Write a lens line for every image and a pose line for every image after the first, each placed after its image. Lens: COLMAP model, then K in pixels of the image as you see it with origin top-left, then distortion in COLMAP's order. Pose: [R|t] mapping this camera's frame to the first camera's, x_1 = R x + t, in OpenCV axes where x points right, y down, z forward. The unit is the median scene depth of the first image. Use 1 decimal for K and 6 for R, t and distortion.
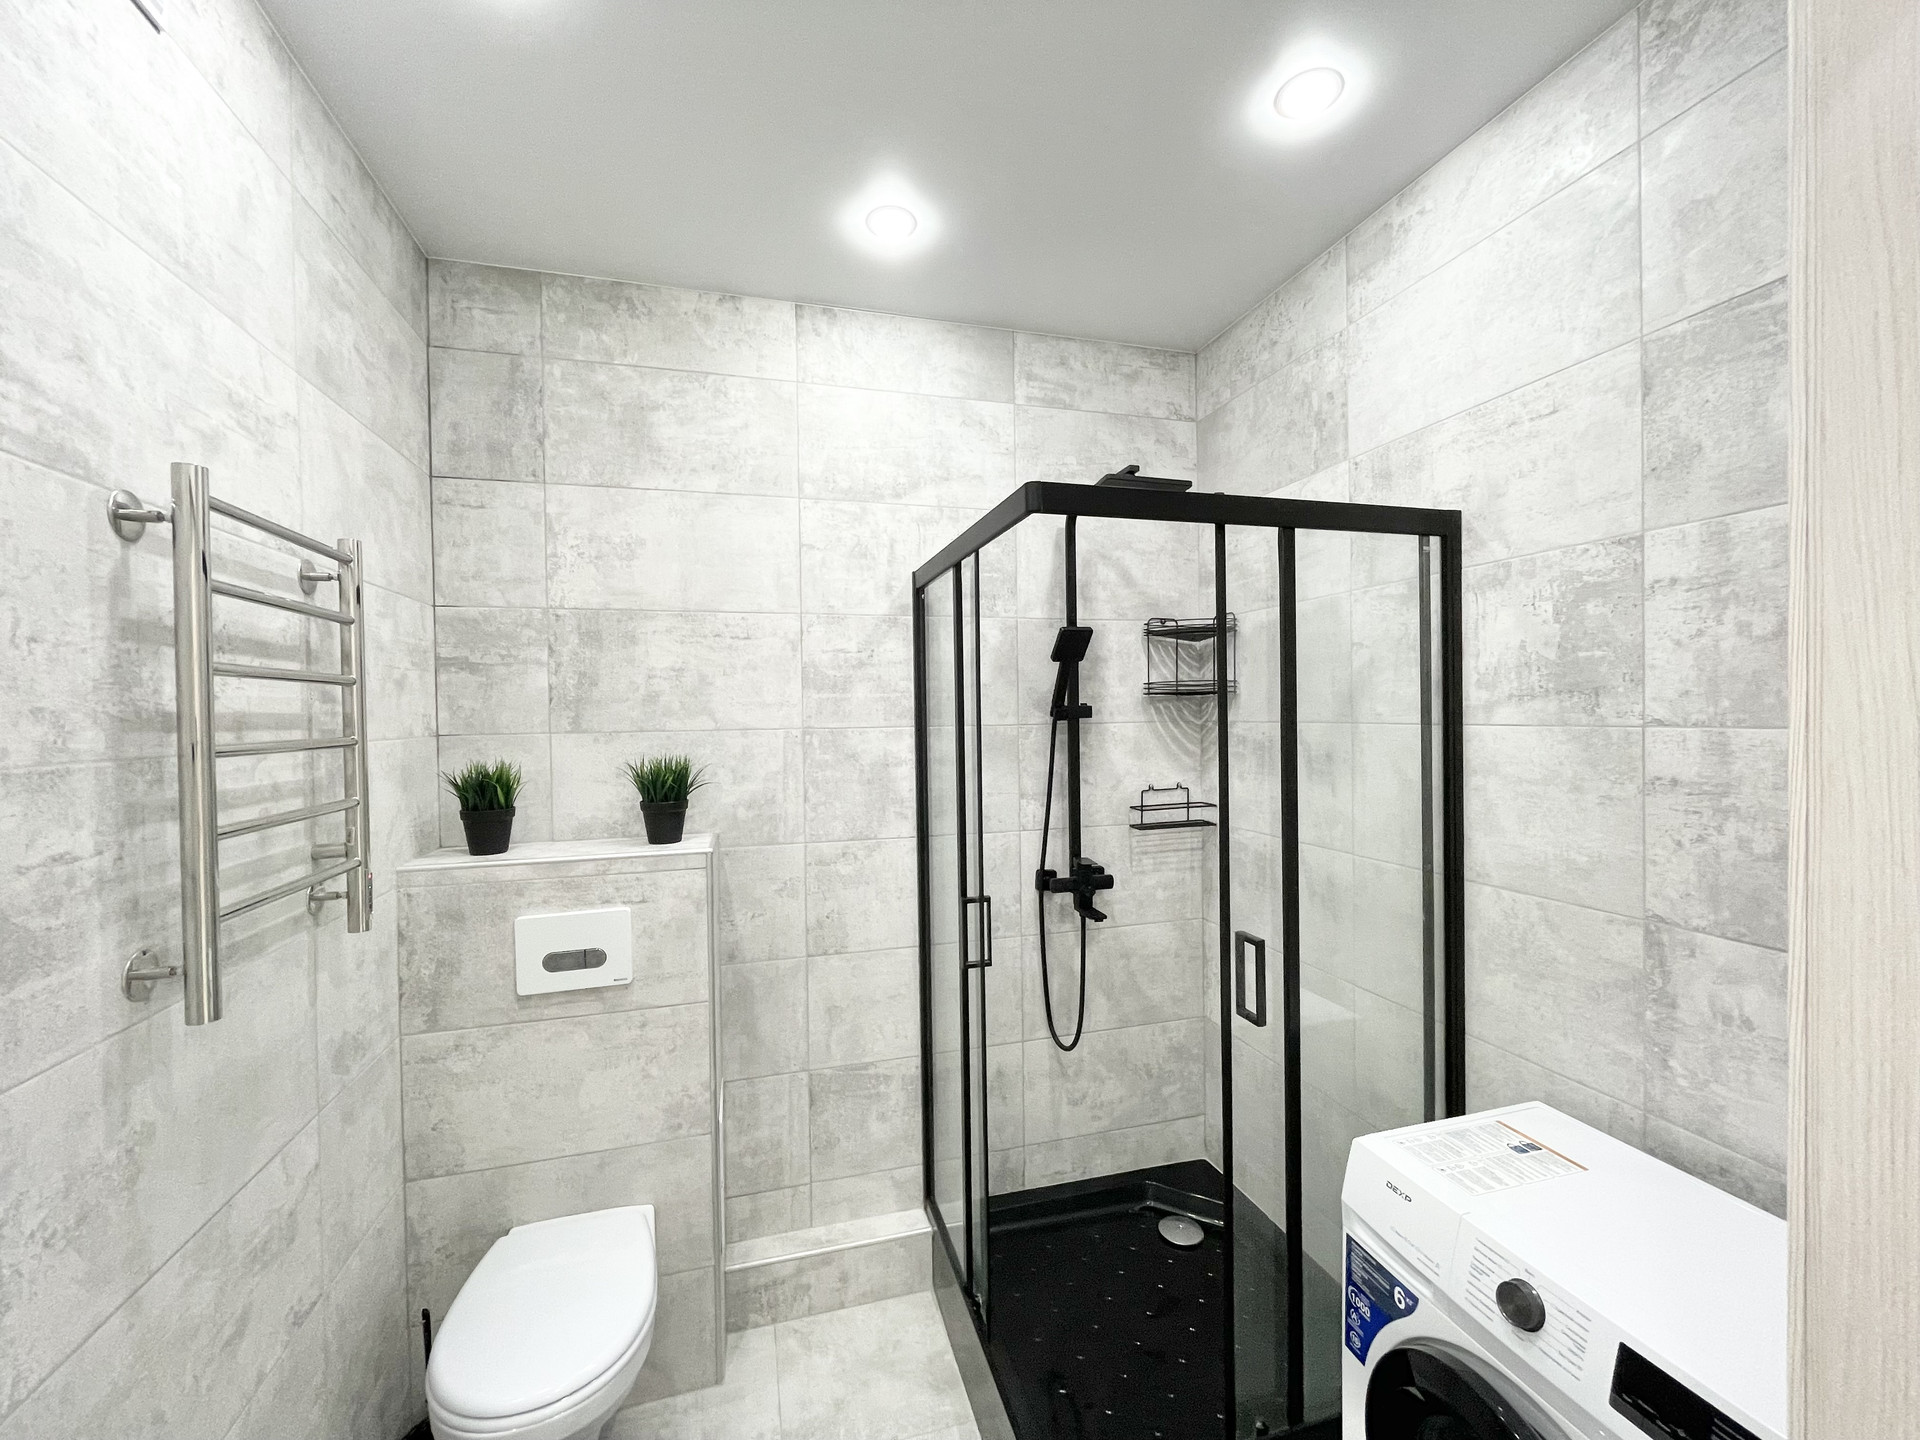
lens RADIAL K [[777.1, 0, 958.9], [0, 777.1, 721.0], [0, 0, 1]] dist [-0.002013, -0.000323]
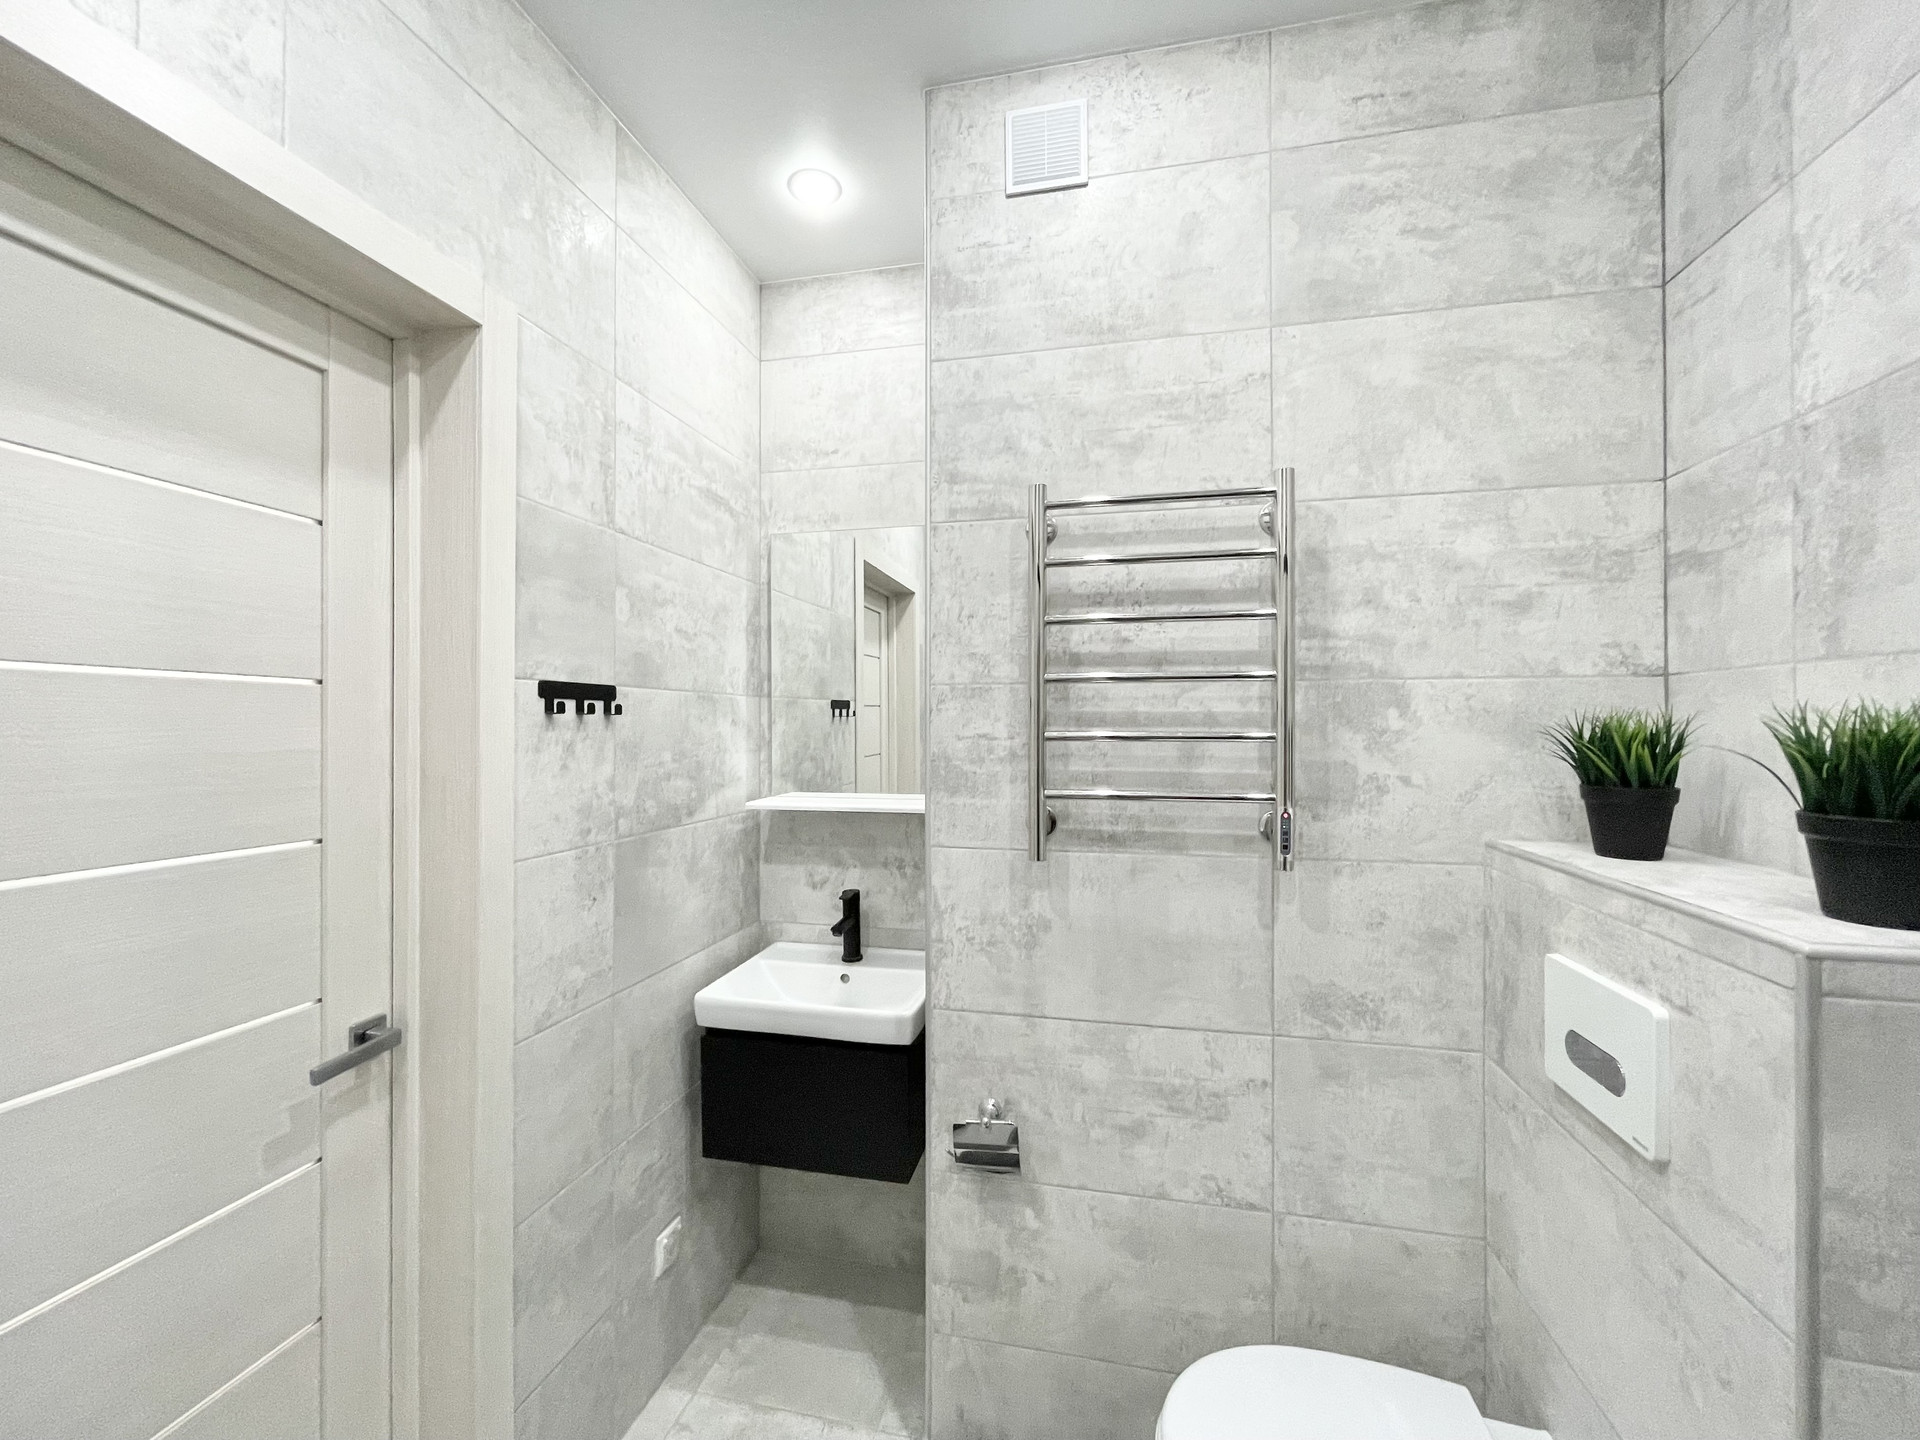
lens RADIAL K [[777.1, 0, 959.9], [0, 777.1, 717.5], [0, 0, 1]] dist [-0.002013, -0.000323]
pose [[-0.480935, 0.010447, -0.876694, 0.218604], [-0.001734, 0.999916, 0.012866, 0.053855], [0.876755, 0.007708, -0.480876, 0.882813]]
